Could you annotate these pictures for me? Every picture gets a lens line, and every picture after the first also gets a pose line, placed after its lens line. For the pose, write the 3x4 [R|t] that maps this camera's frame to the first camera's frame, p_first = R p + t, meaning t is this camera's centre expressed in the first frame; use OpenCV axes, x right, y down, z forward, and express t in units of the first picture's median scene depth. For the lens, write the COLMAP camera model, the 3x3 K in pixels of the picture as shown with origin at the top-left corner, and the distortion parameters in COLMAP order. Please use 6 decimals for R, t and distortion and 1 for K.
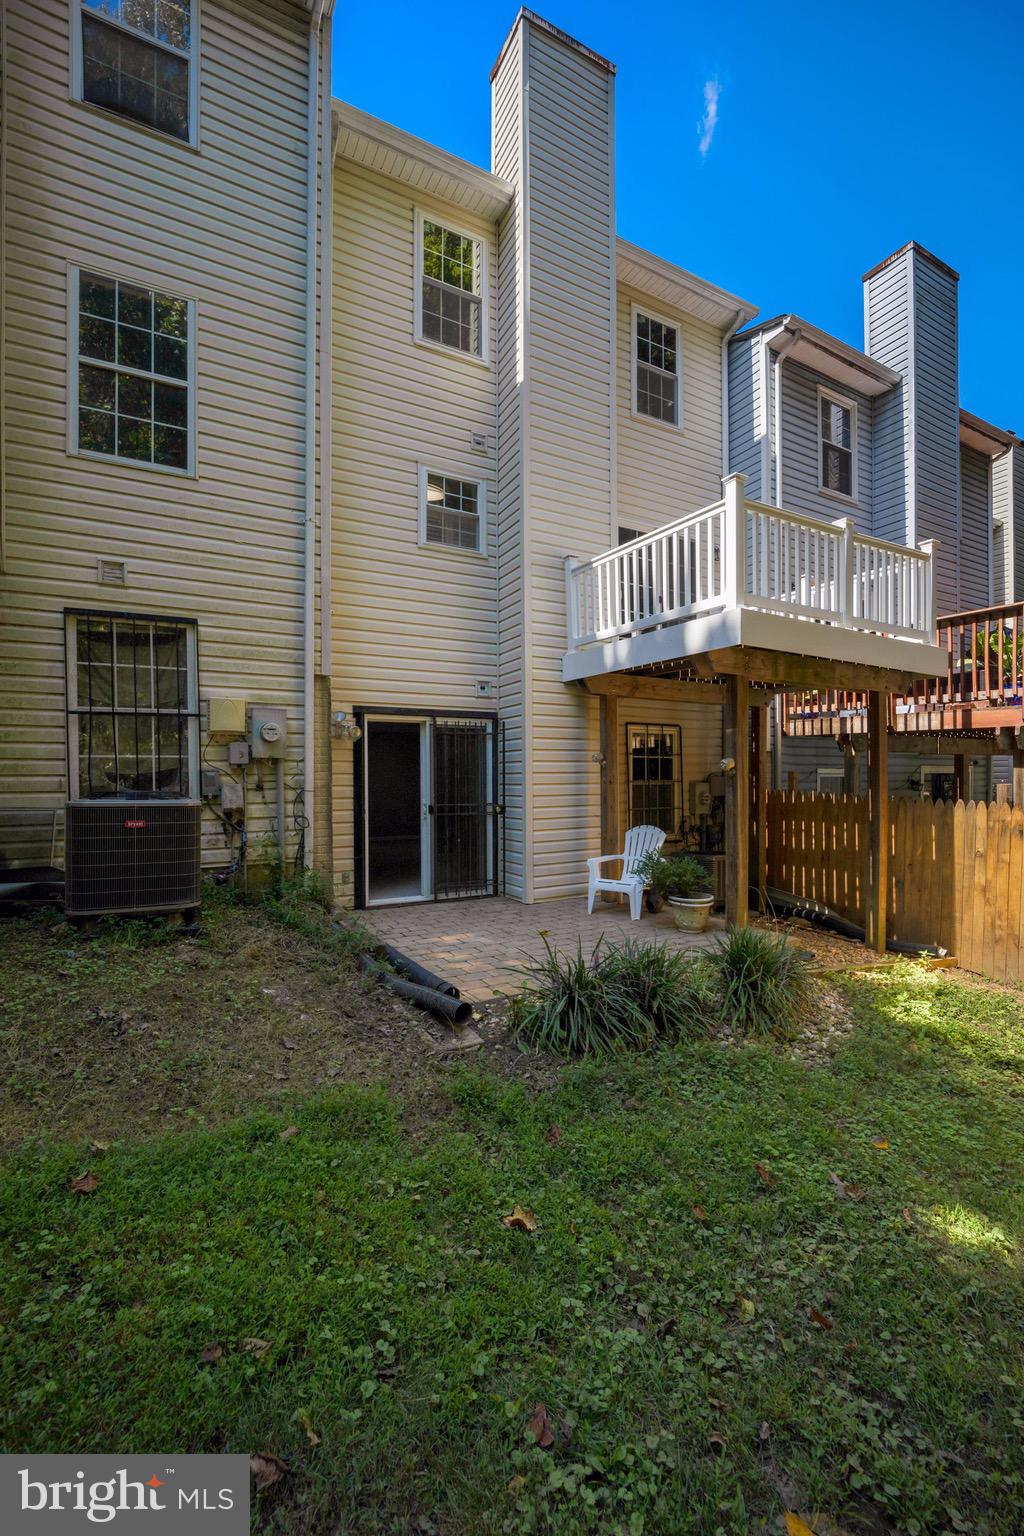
lens RADIAL K [[628.9, 0, 509.5], [0, 628.9, 779.9], [0, 0, 1]] dist [-0.018265, -0.000416]
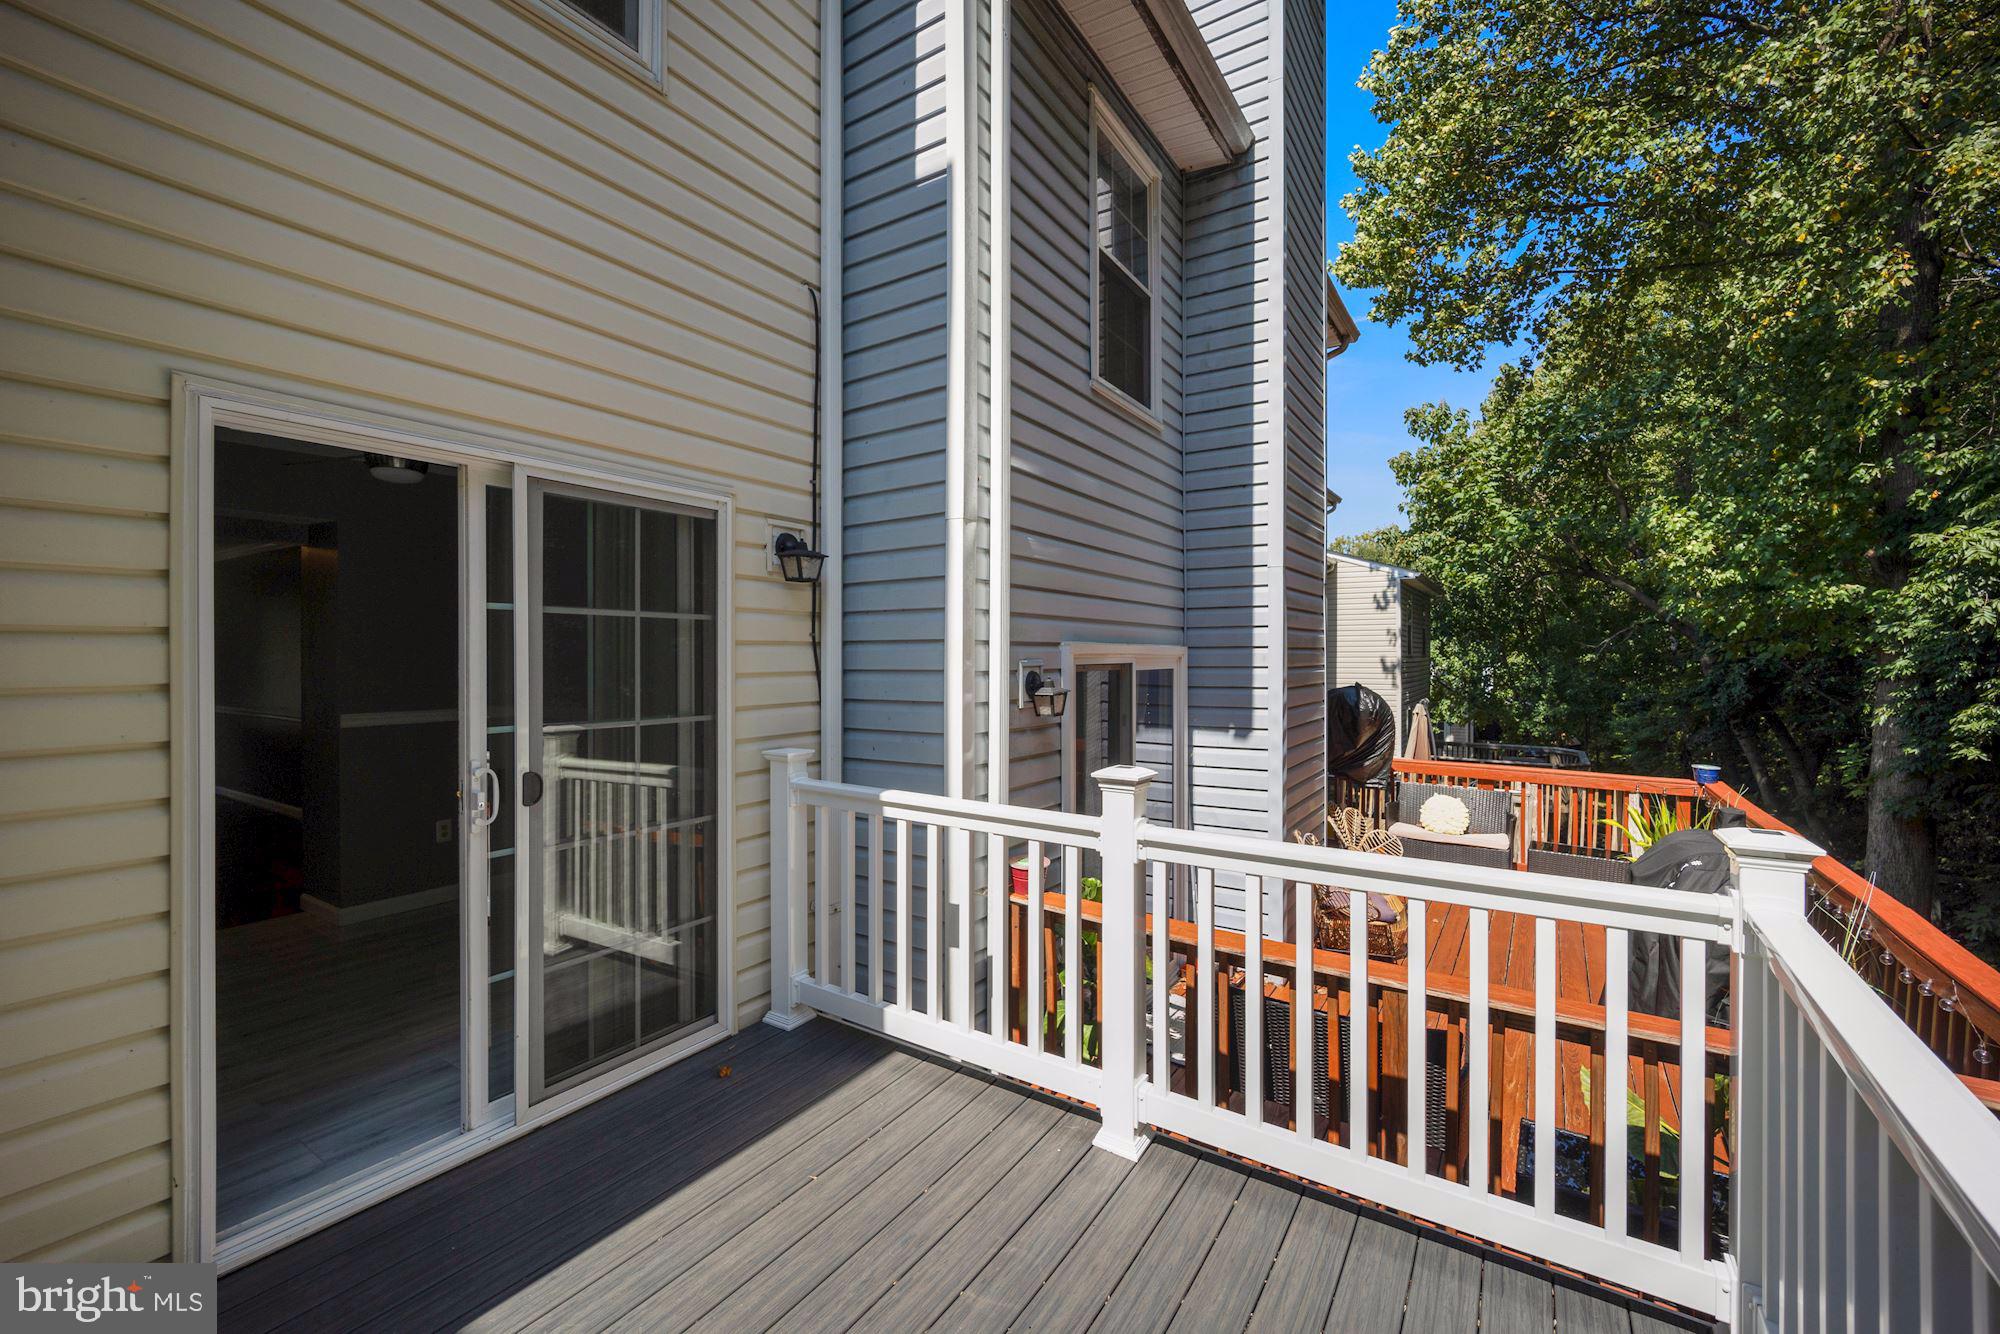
lens RADIAL K [[818.9, 0, 992.9], [0, 818.9, 657.8], [0, 0, 1]] dist [-0.018265, -0.000416]
pose [[0.881769, 0.001255, 0.471679, 0.309951], [0.000204, 0.999995, -0.003042, -0.419194], [-0.471681, 0.002779, 0.881765, 0.838349]]
